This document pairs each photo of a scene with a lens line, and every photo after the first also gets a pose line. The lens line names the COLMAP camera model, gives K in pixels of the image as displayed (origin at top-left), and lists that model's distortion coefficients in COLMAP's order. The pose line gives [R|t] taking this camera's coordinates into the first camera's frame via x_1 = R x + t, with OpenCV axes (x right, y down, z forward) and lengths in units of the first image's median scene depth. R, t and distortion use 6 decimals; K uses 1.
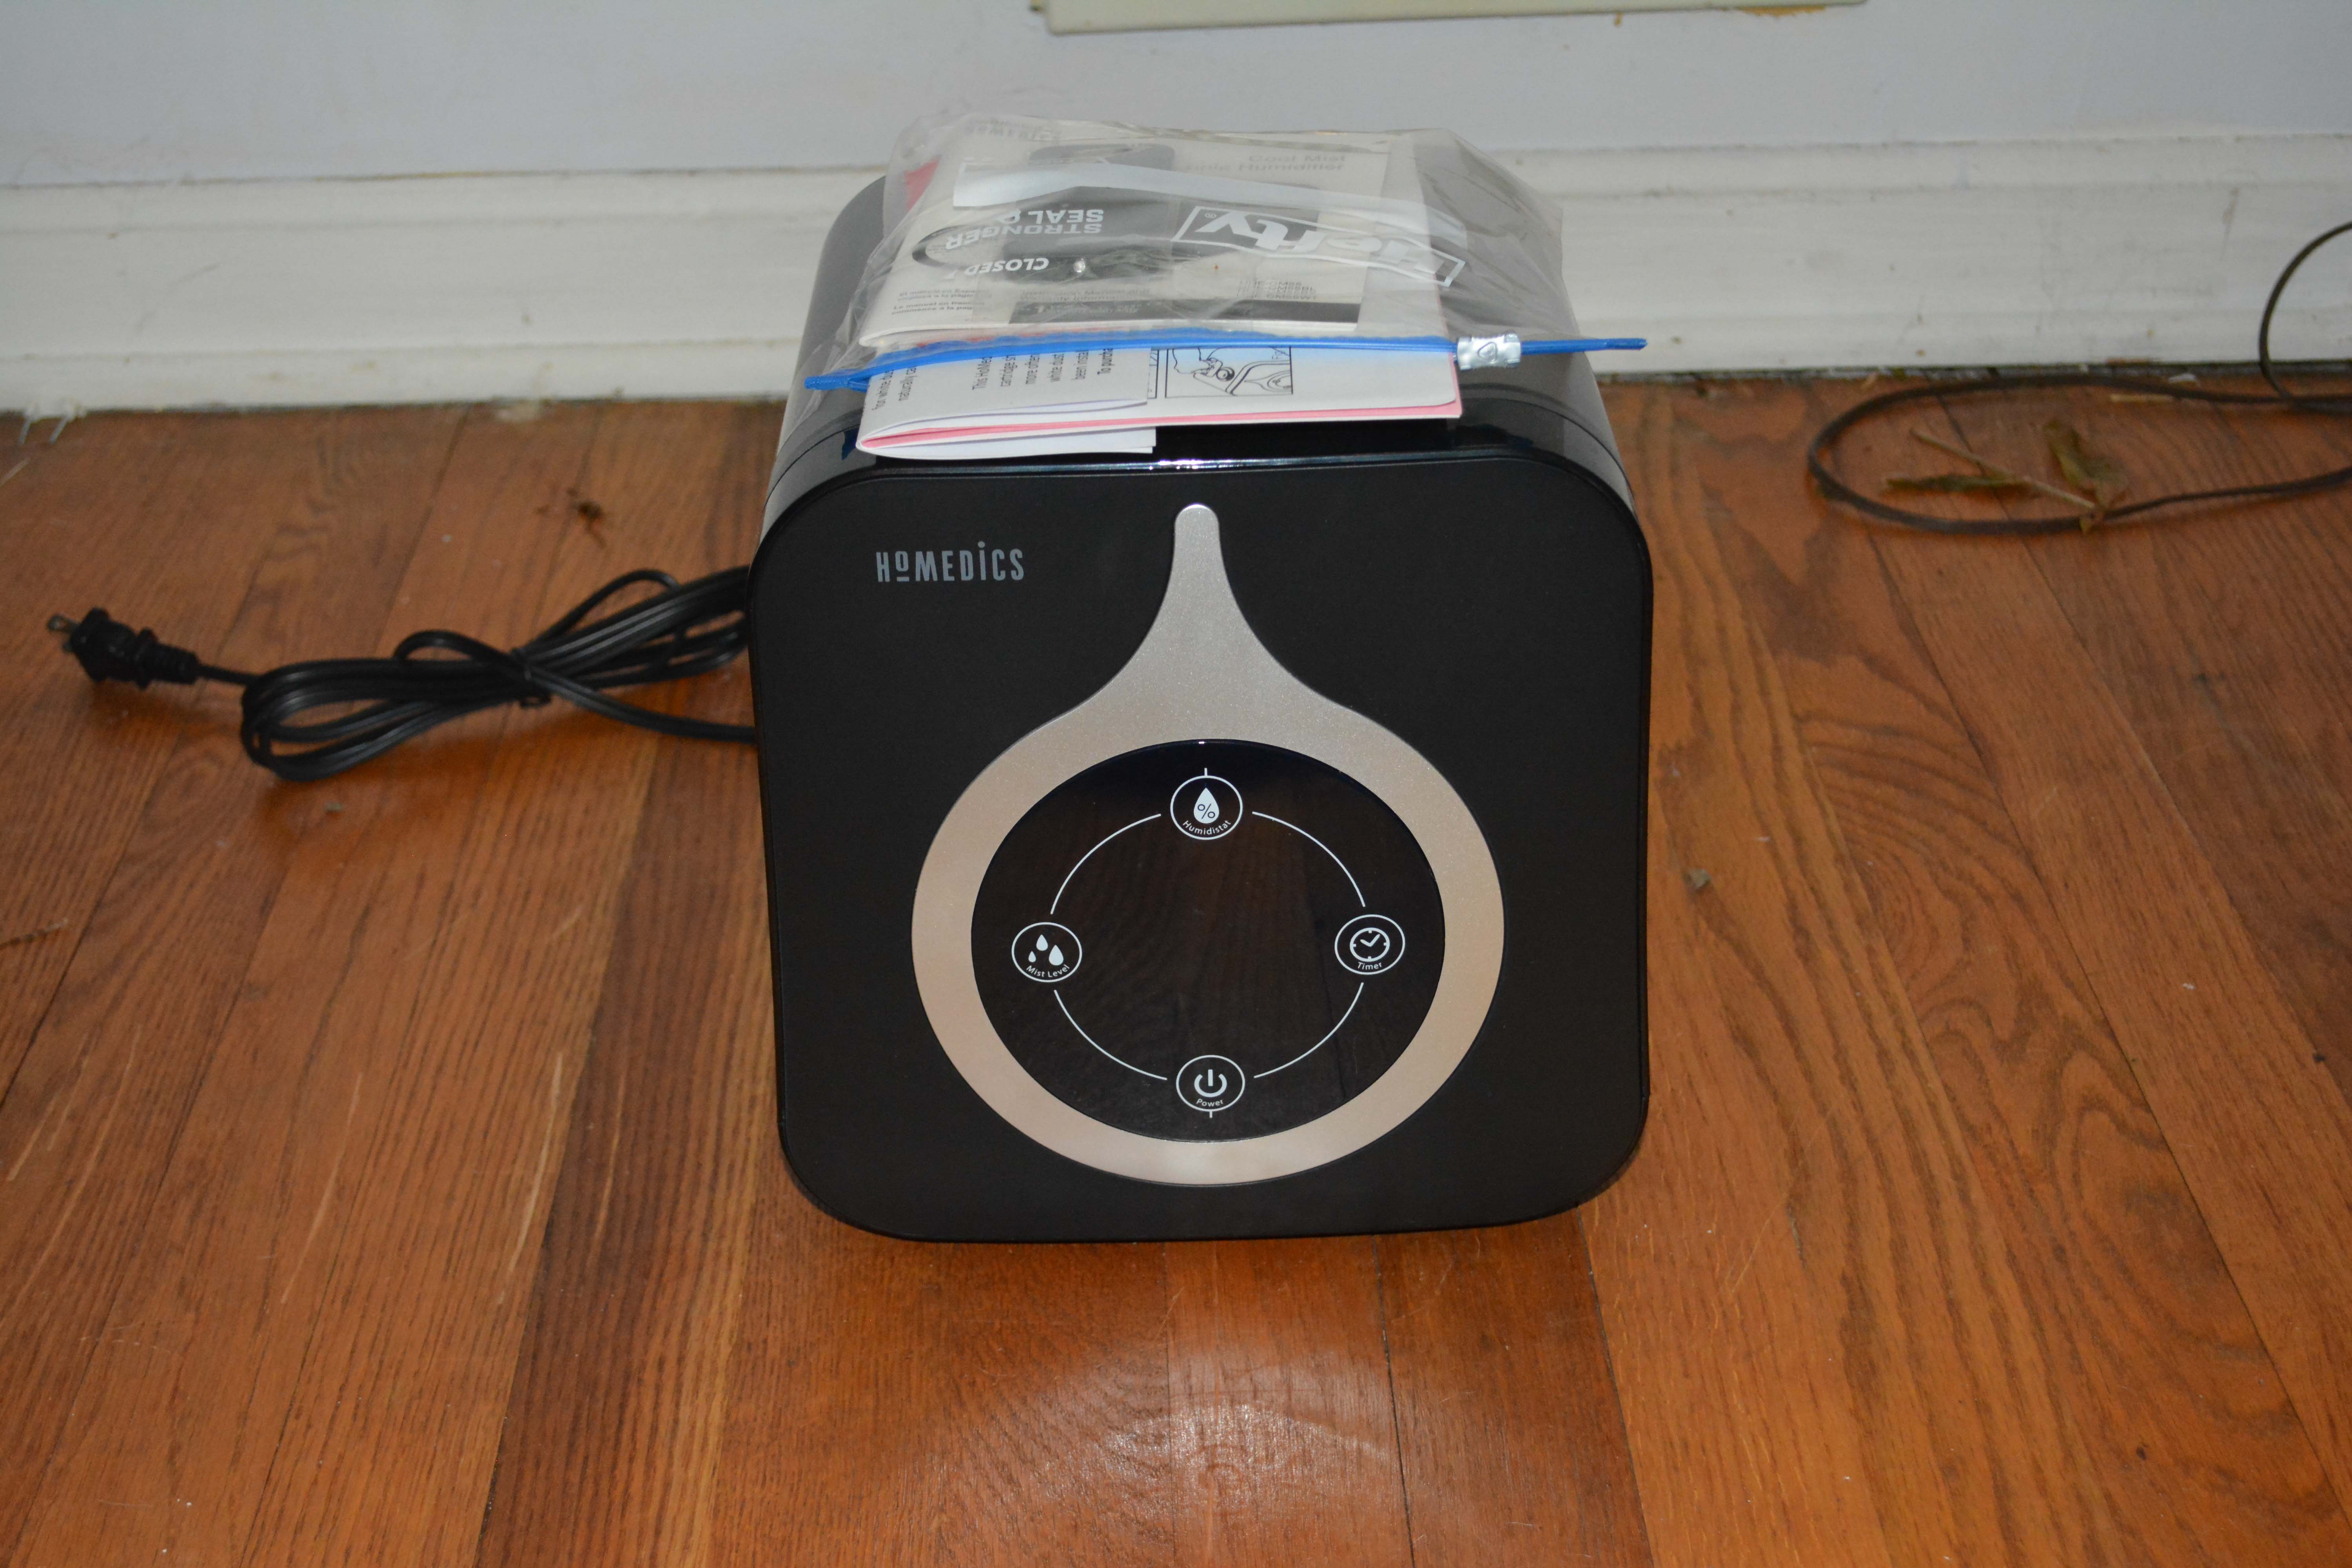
lens RADIAL K [[3132.2, 0, 1163.3], [0, 3132.2, 825.5], [0, 0, 1]] dist [-0.031707, 0.020910]
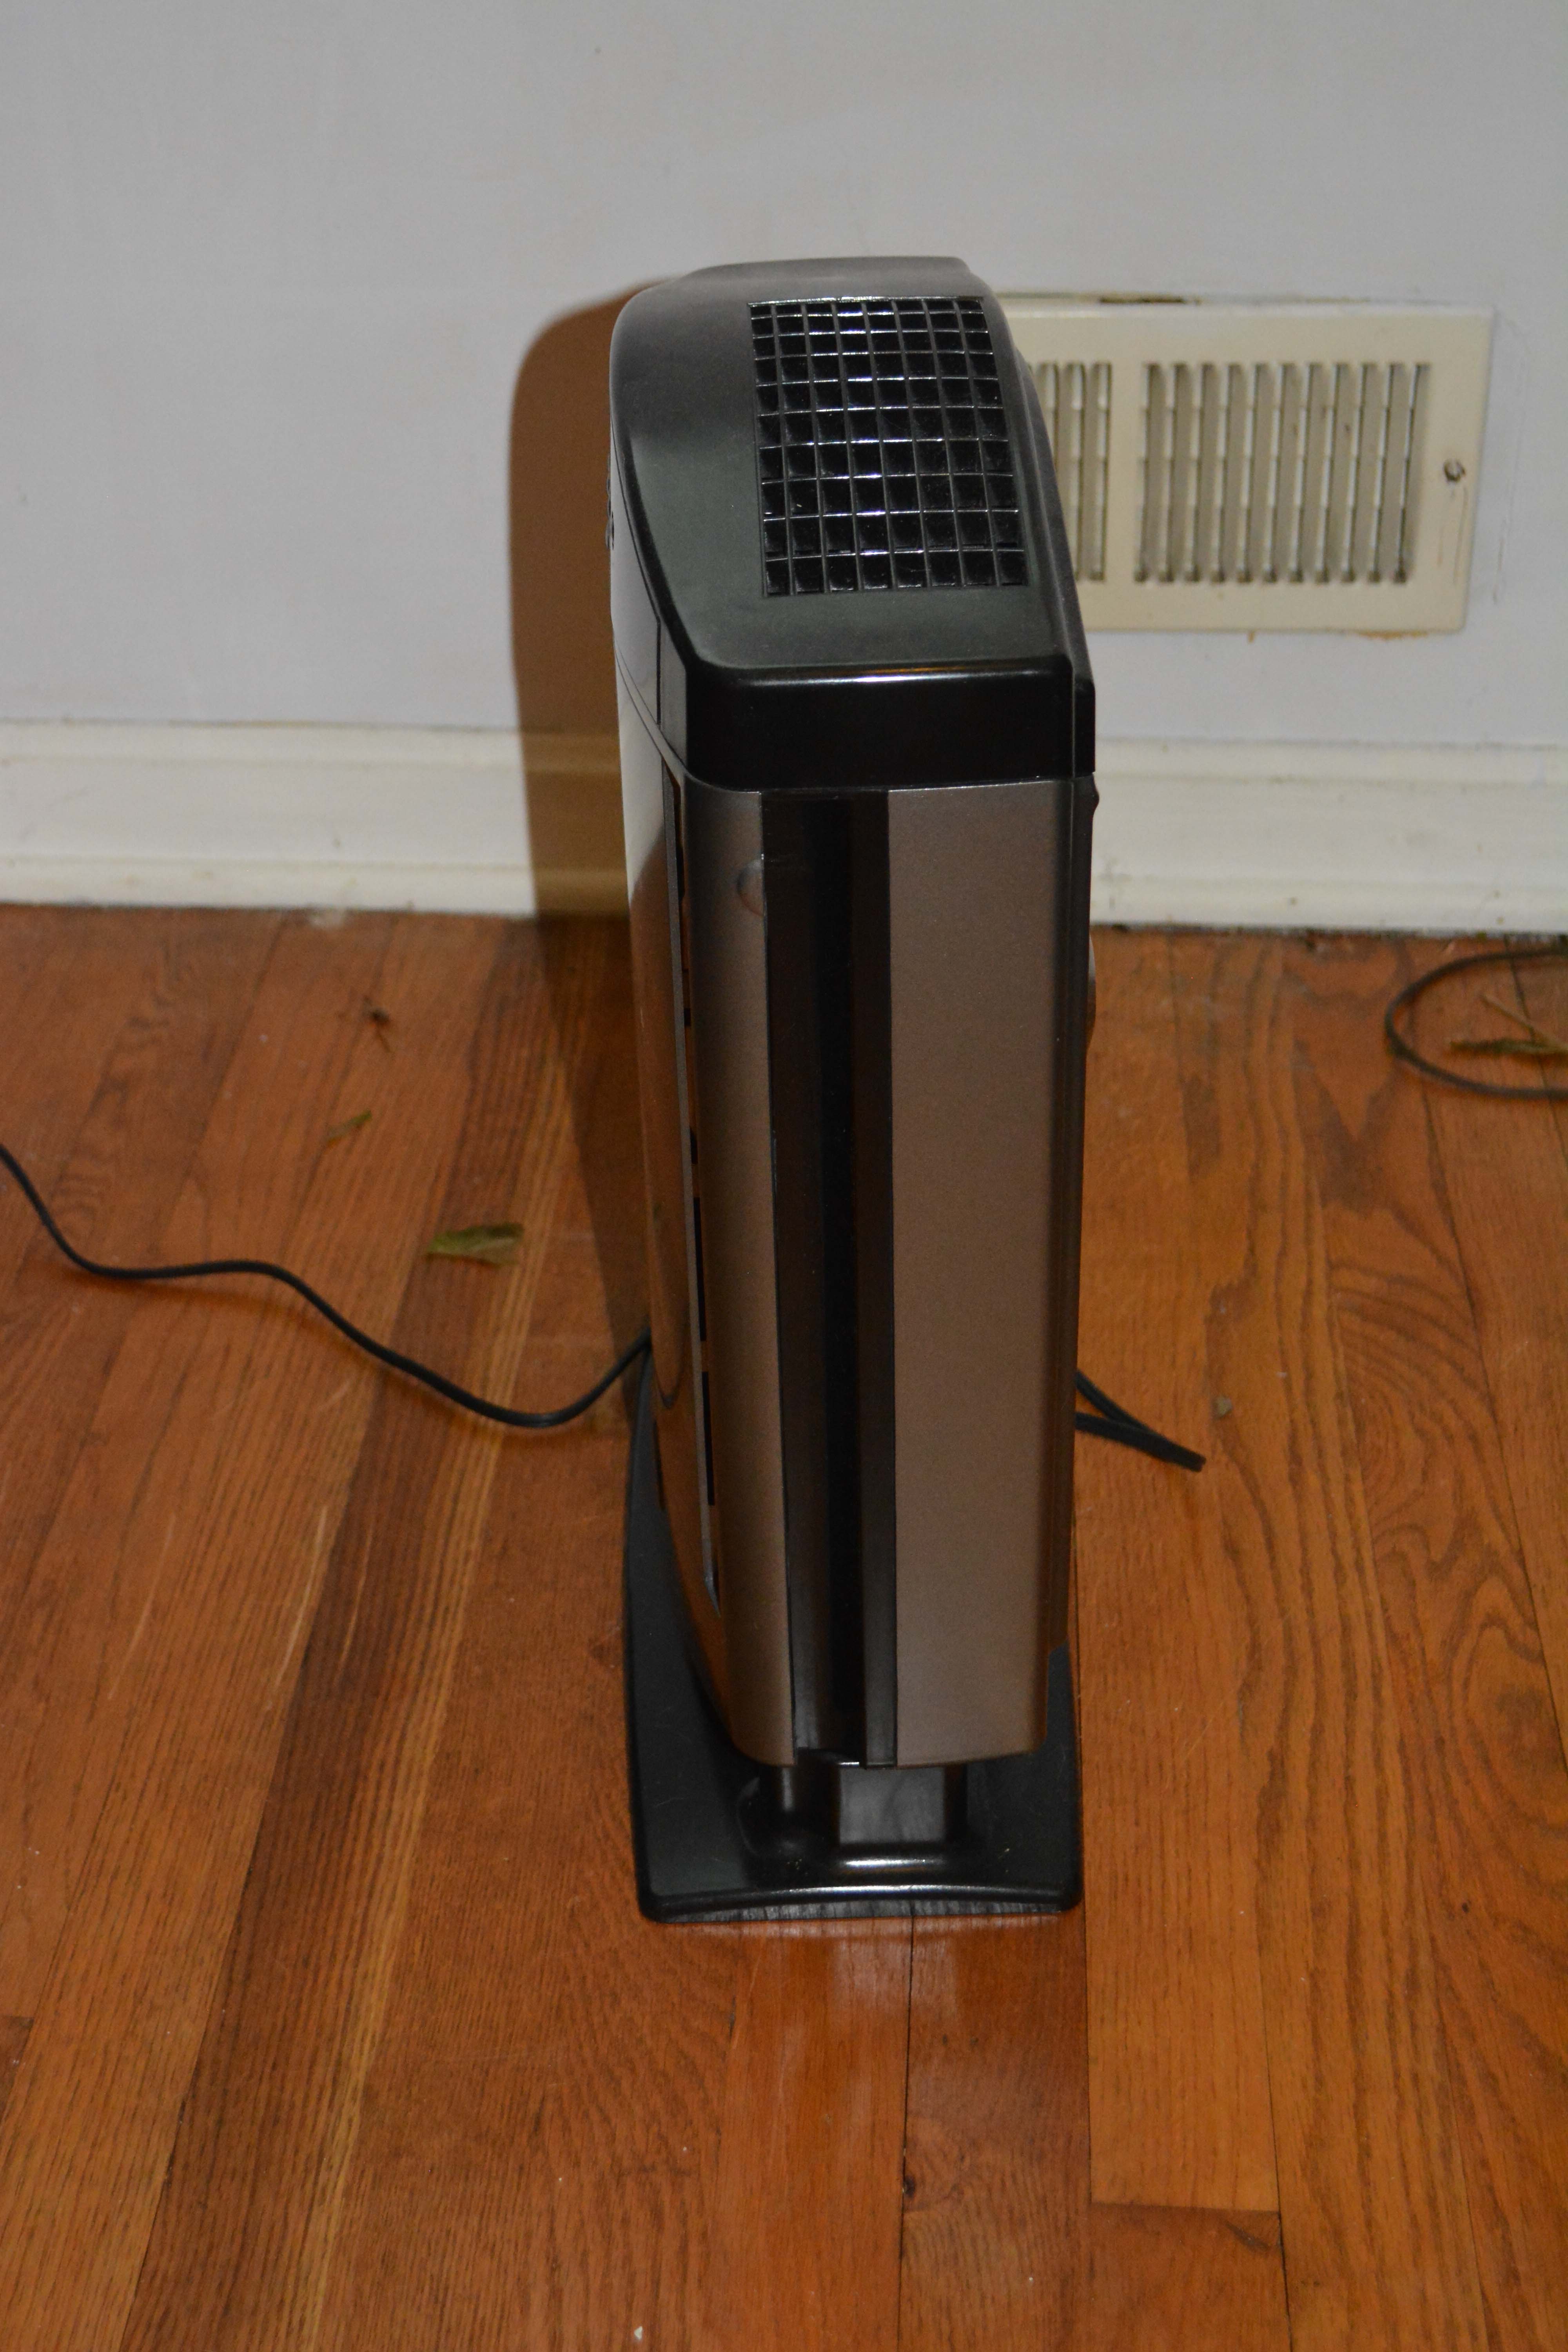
lens RADIAL K [[3132.2, 0, 784.0], [0, 3132.2, 1176.0], [0, 0, 1]] dist [-0.031707, 0.020910]
pose [[0.996632, 0.050112, -0.064911, 0.077338], [-0.047633, 0.998096, 0.039194, -0.126549], [0.066752, -0.035970, 0.997121, -0.290173]]
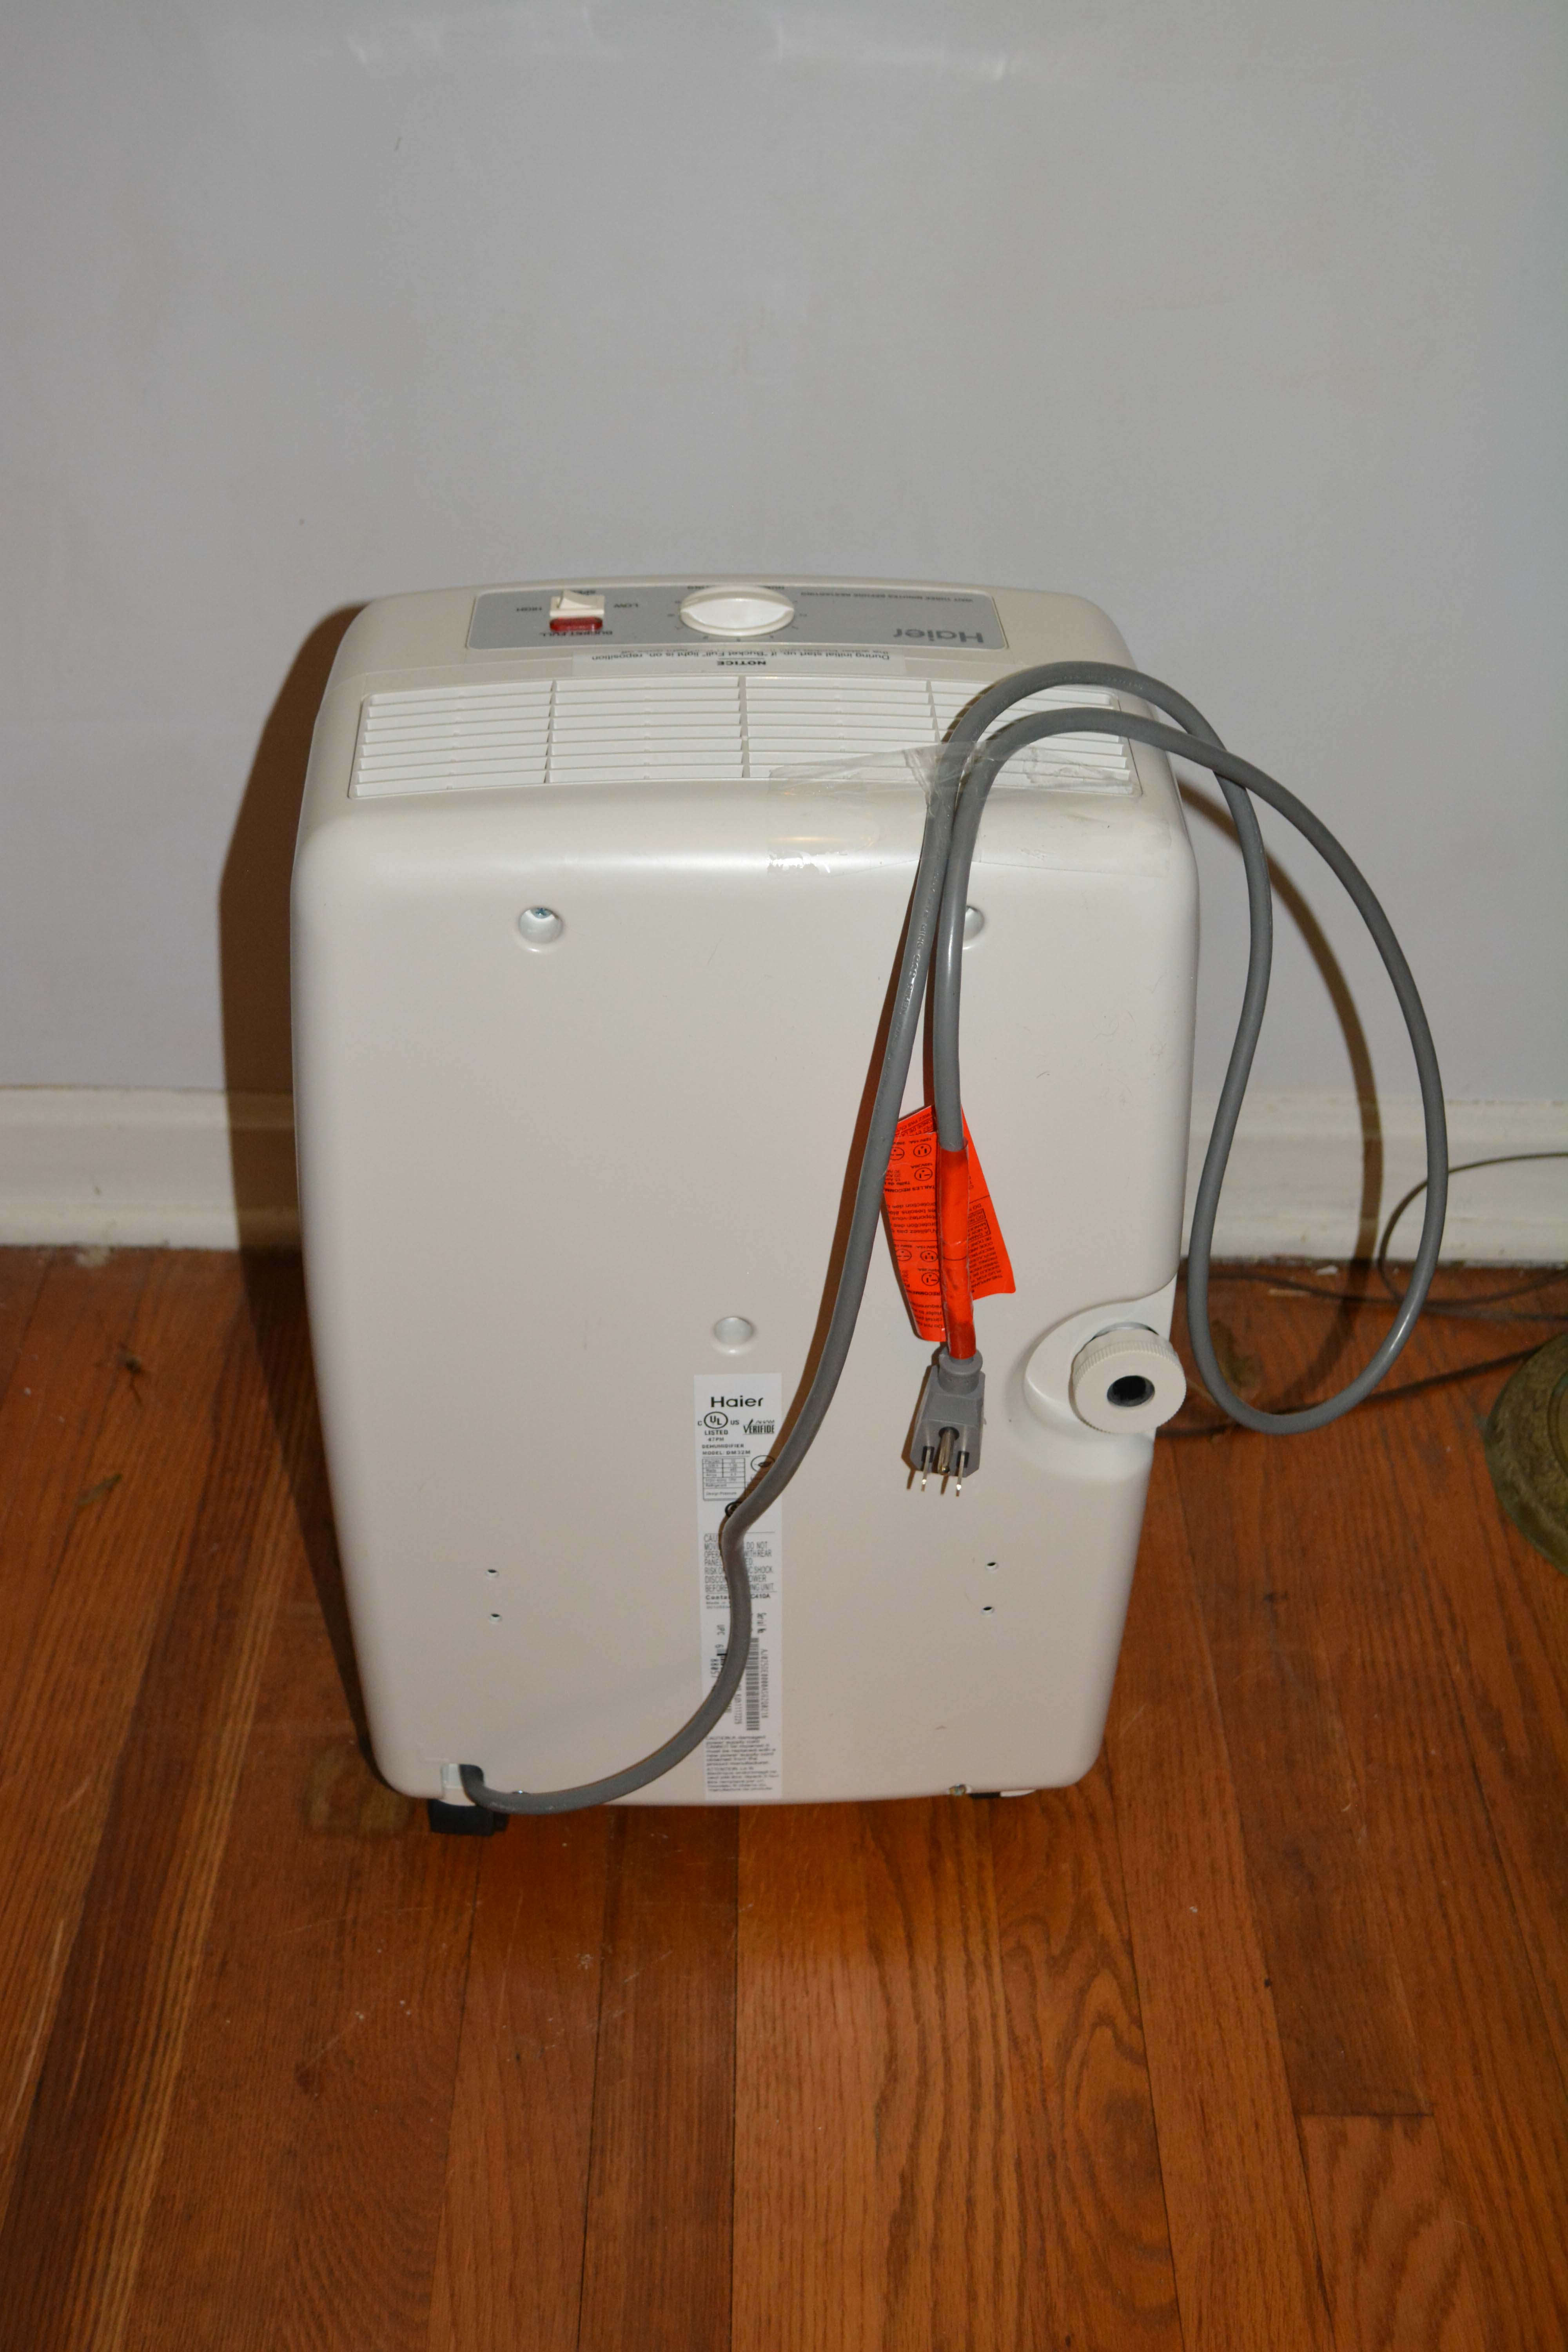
lens RADIAL K [[2616.9, 0, 784.0], [0, 2616.9, 1176.0], [0, 0, 1]] dist [-0.048334, -0.000931]
pose [[0.999330, 0.036485, 0.002882, 0.126289], [-0.036599, 0.996349, 0.077128, -0.378074], [-0.000058, -0.077181, 0.997017, -0.173812]]
